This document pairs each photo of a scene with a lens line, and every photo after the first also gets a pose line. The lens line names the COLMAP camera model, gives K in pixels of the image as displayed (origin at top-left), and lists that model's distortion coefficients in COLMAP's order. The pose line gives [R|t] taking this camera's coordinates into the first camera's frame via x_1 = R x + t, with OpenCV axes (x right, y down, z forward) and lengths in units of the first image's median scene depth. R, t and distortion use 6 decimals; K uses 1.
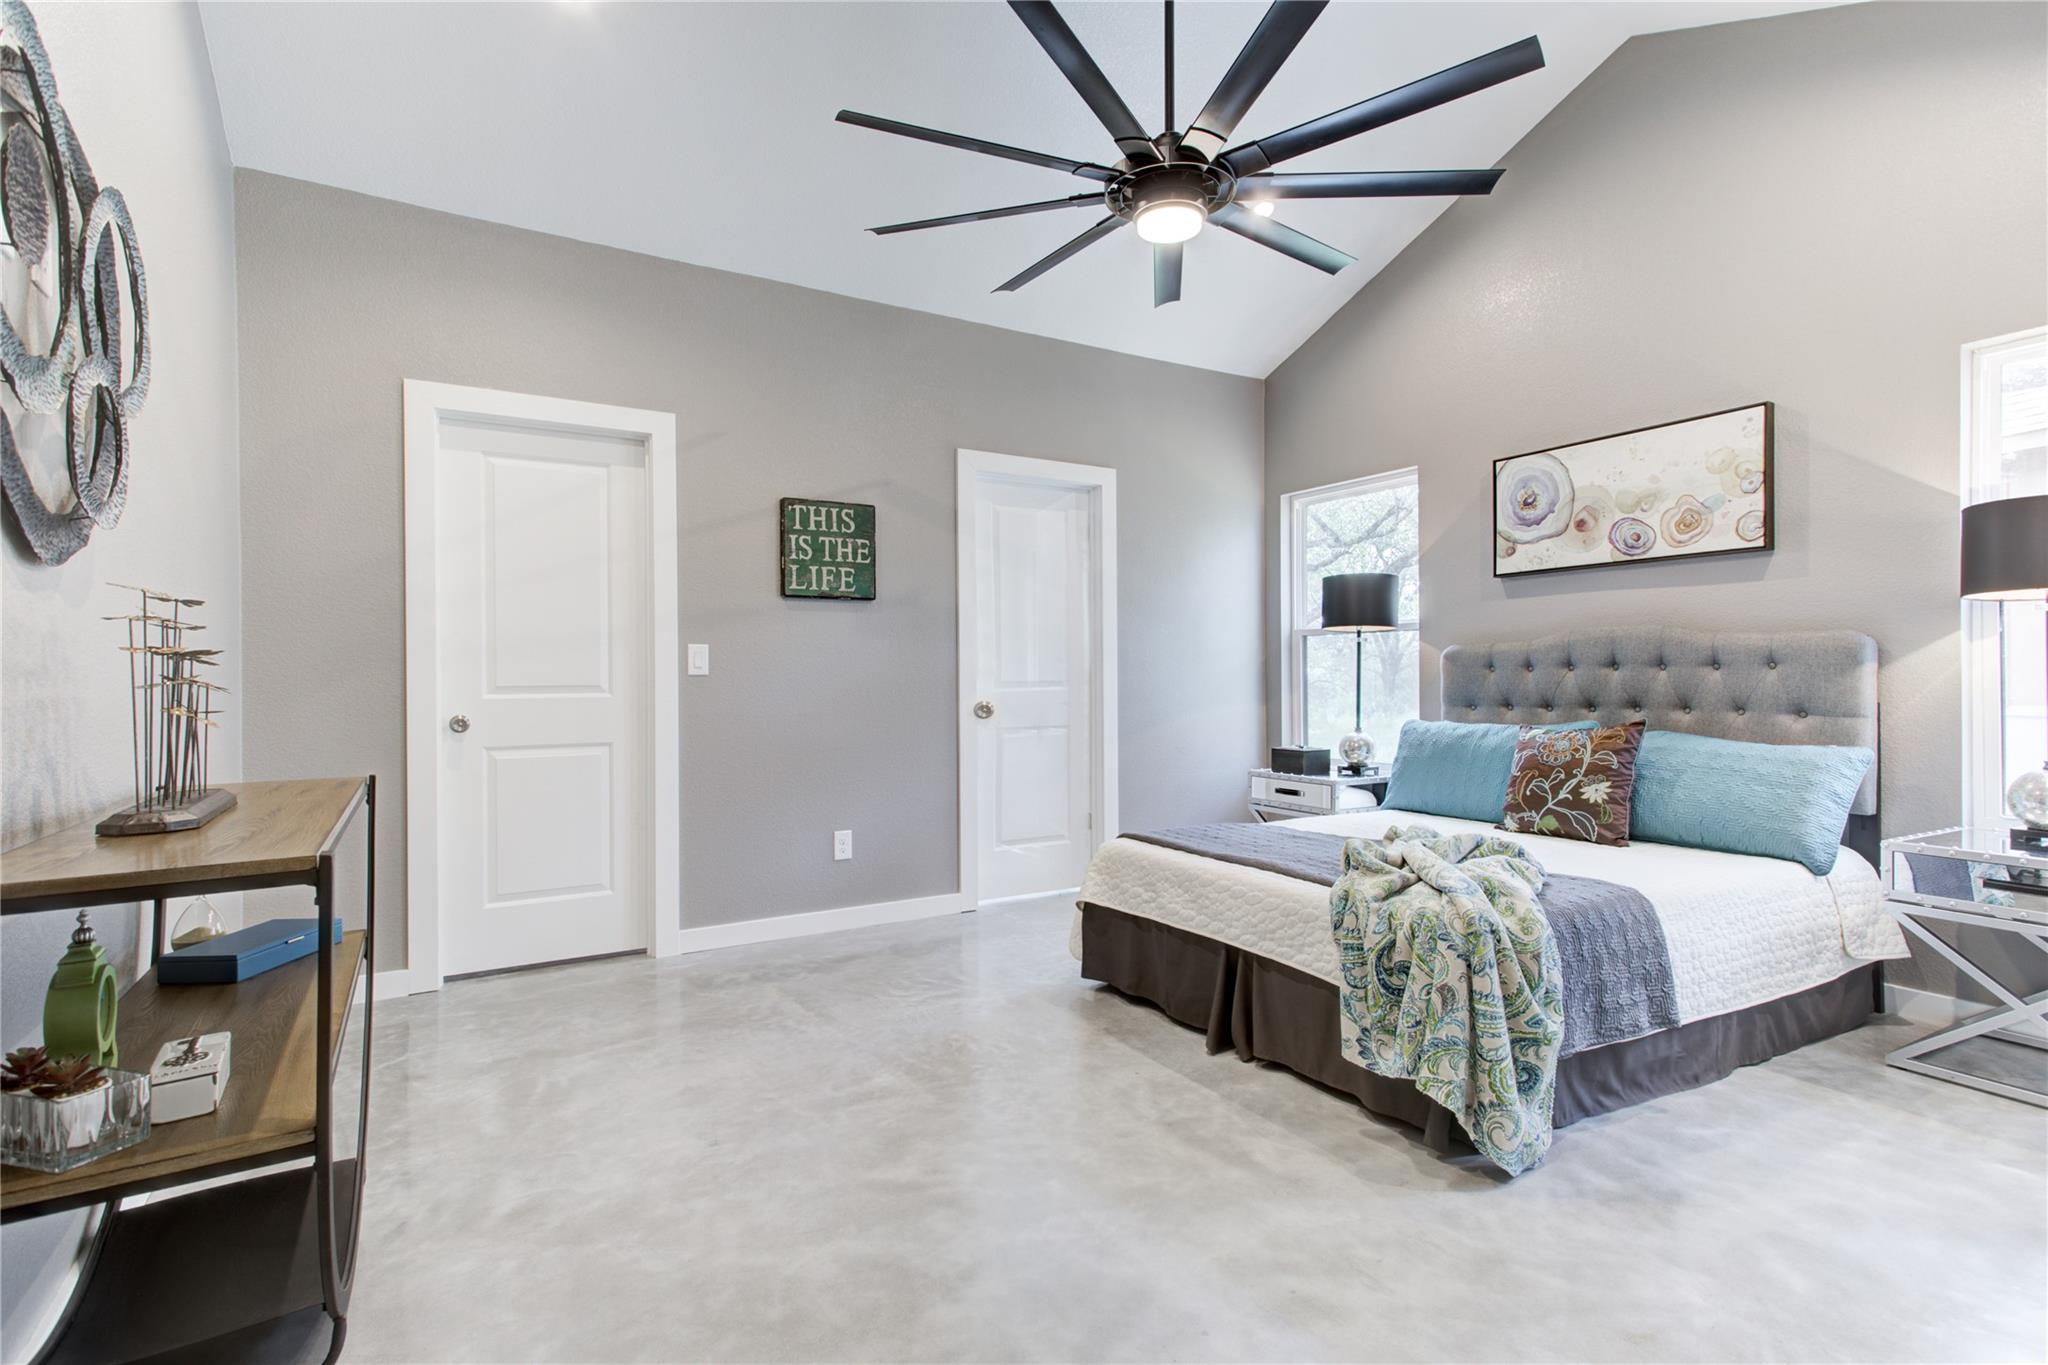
lens RADIAL K [[989.6, 0, 1027.0], [0, 989.6, 679.1], [0, 0, 1]] dist [0.014859, 0.000049]
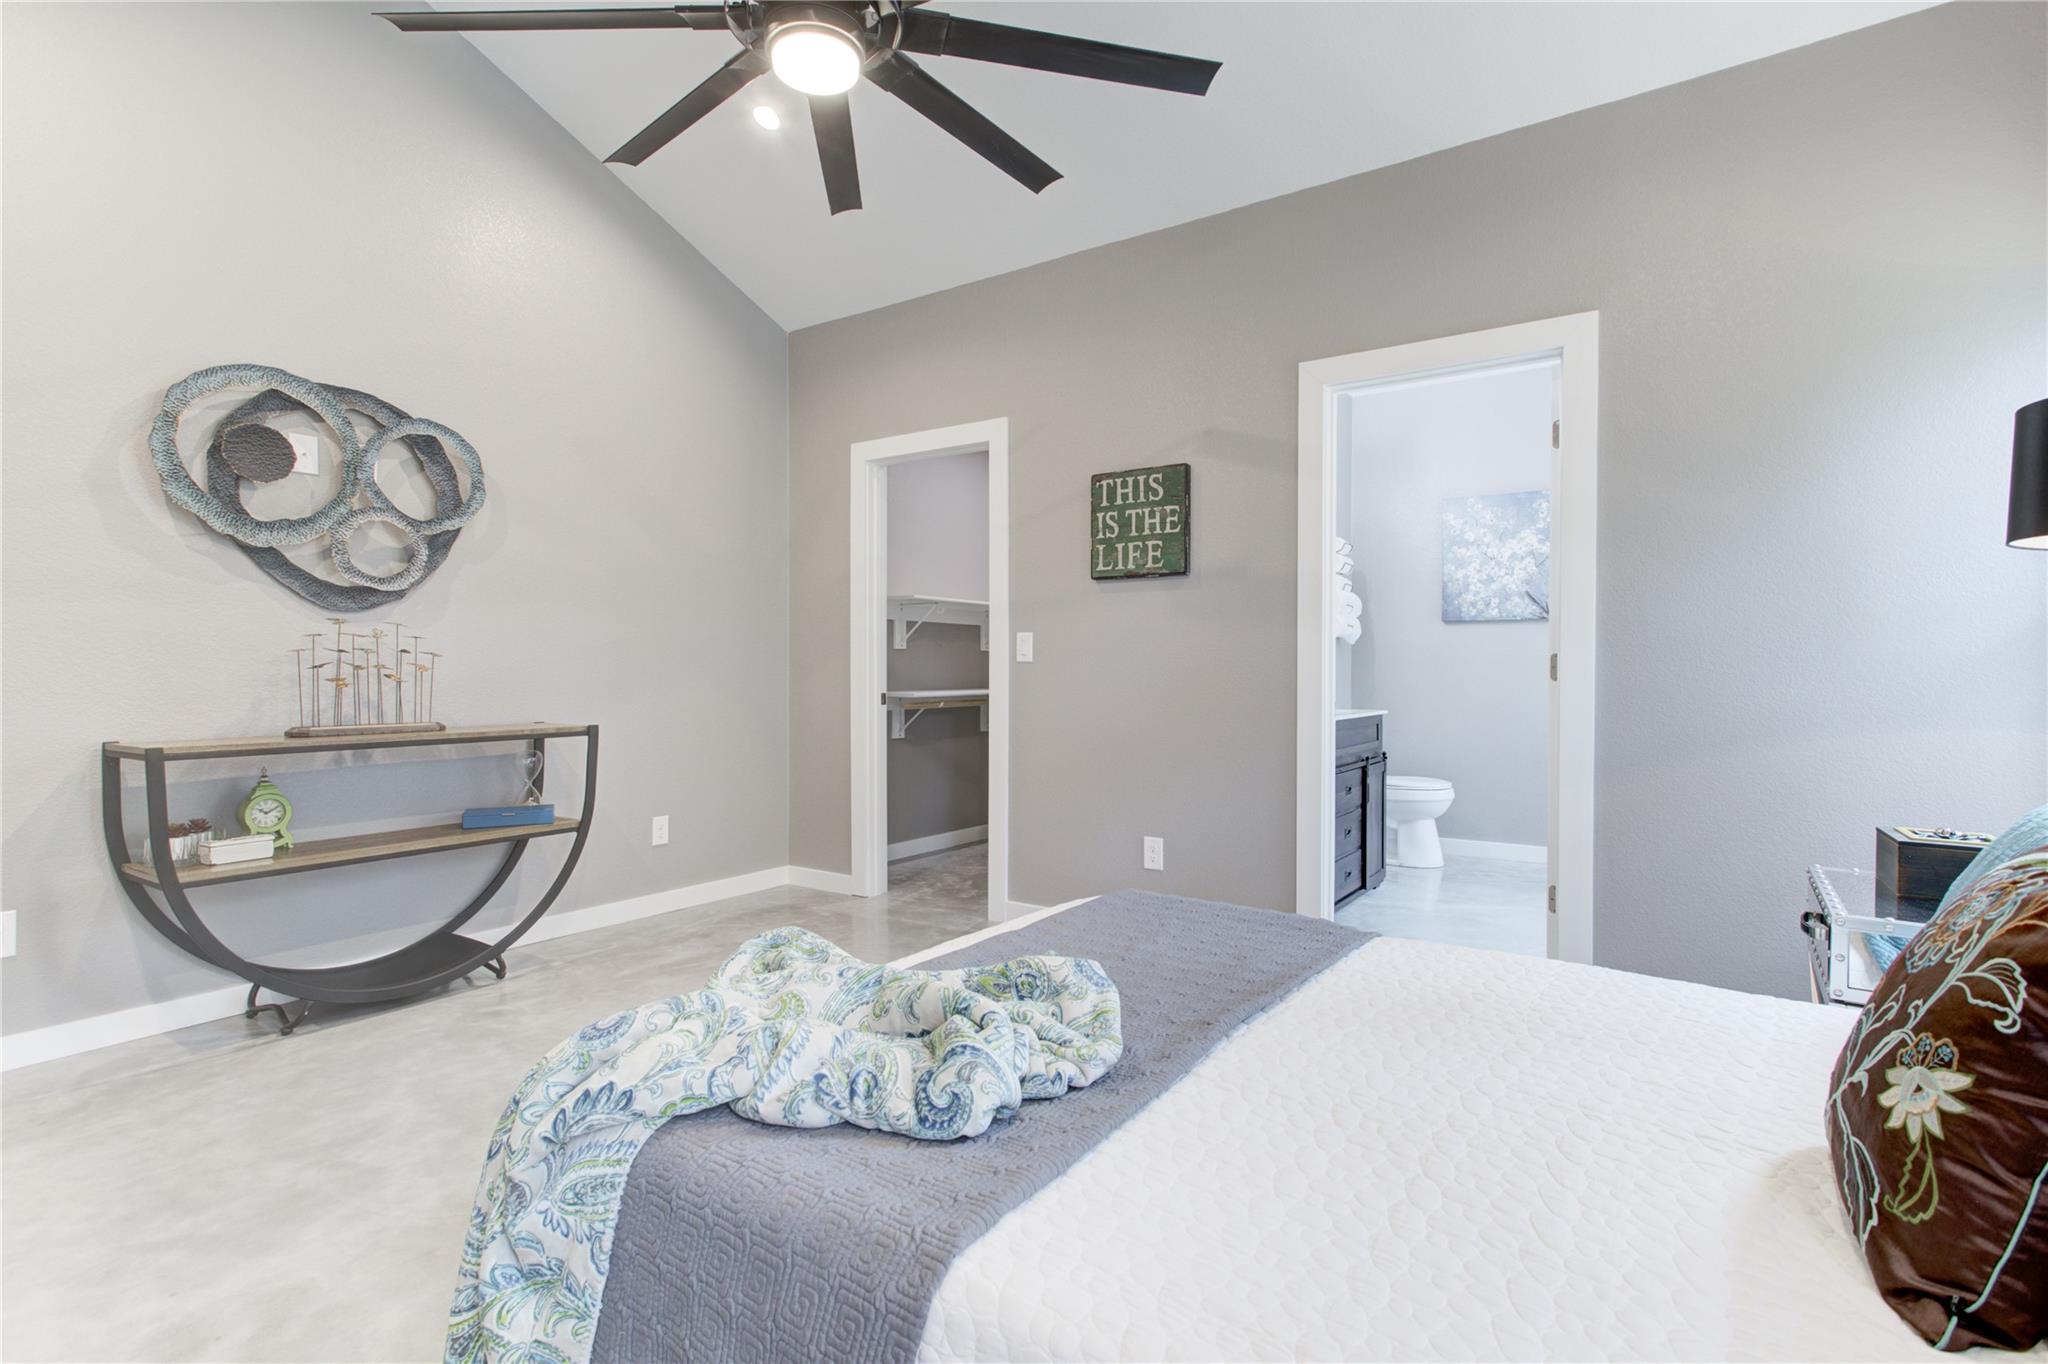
lens RADIAL K [[989.6, 0, 1028.9], [0, 989.6, 678.7], [0, 0, 1]] dist [0.014859, 0.000049]
pose [[0.414371, 0.017377, -0.909942, 0.583360], [-0.006348, 0.999849, 0.016203, -0.002975], [0.910086, -0.000938, 0.414419, 0.538478]]
